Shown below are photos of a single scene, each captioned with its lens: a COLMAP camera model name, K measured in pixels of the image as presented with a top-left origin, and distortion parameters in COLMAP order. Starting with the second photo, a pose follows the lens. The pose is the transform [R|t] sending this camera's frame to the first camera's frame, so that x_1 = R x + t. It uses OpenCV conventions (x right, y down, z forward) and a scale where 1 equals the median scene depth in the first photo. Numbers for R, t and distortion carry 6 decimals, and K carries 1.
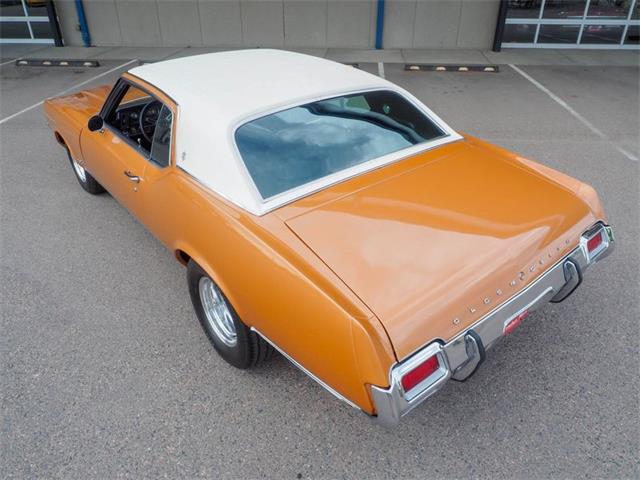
lens RADIAL K [[460.1, 0, 320.0], [0, 460.1, 240.0], [0, 0, 1]] dist [-0.006177, -0.002033]
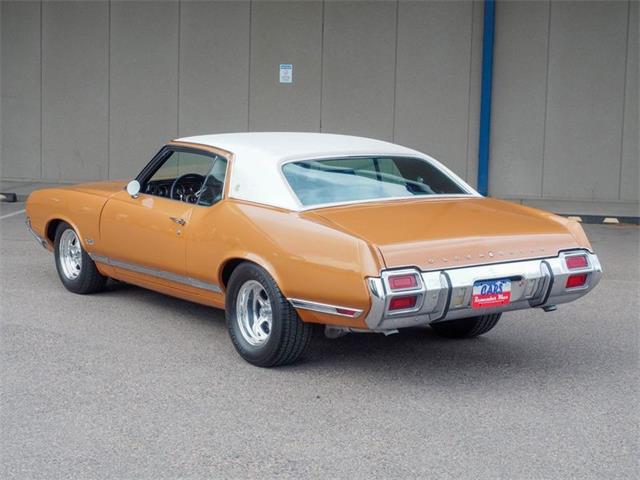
lens RADIAL K [[1261.9, 0, 320.0], [0, 1261.9, 240.0], [0, 0, 1]] dist [-0.024707, -0.065591]
pose [[0.997253, 0.033165, -0.066234, 0.038822], [-0.056946, 0.915091, -0.399205, 0.335084], [0.047370, 0.401881, 0.914466, -0.526778]]
